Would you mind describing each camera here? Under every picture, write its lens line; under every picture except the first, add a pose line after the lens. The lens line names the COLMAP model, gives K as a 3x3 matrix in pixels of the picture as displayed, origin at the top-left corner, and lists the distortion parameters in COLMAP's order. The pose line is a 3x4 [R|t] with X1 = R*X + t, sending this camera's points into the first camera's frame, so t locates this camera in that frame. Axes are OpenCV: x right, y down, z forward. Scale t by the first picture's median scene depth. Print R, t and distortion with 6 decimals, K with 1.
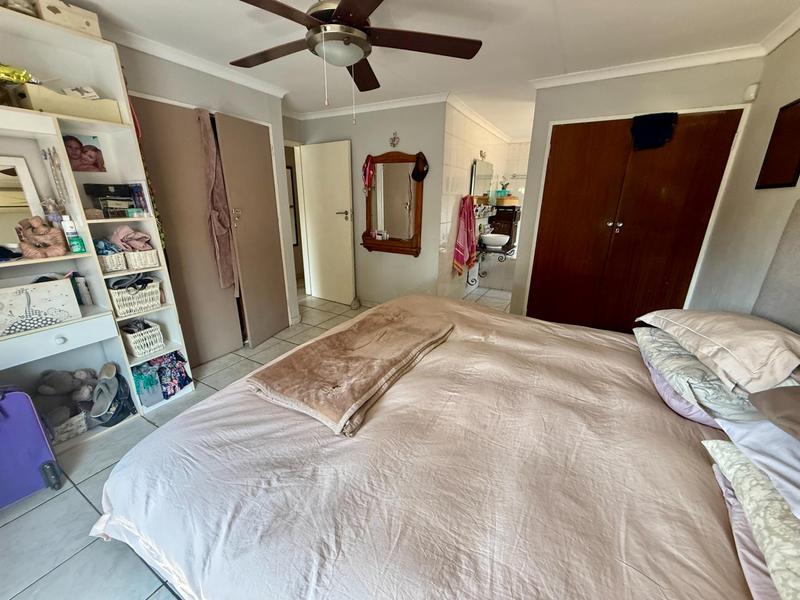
lens RADIAL K [[317.3, 0, 398.6], [0, 317.3, 301.3], [0, 0, 1]] dist [-0.001782, 0.000295]
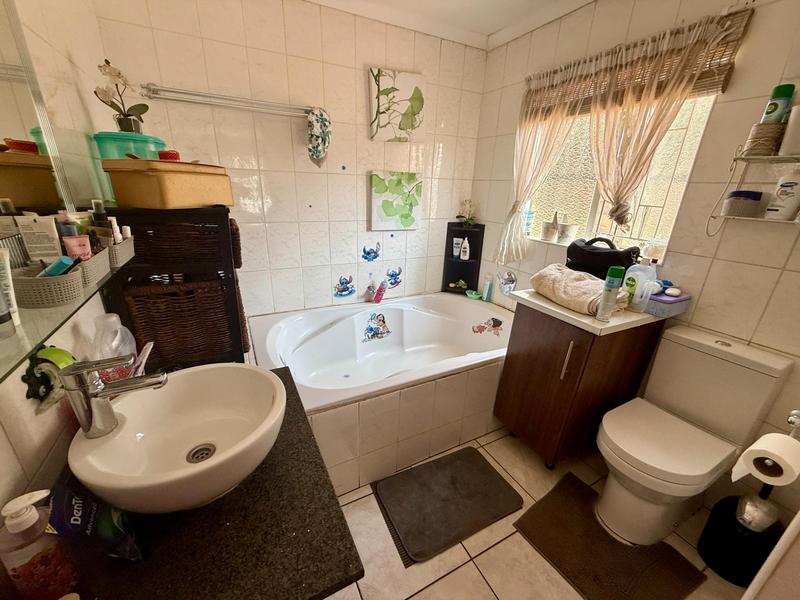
lens RADIAL K [[317.3, 0, 398.6], [0, 317.3, 301.3], [0, 0, 1]] dist [-0.001782, 0.000295]
pose [[0.538700, -0.283827, 0.793250, 0.229080], [0.237034, 0.954571, 0.180578, -0.239816], [-0.808466, 0.090750, 0.581504, 0.752022]]
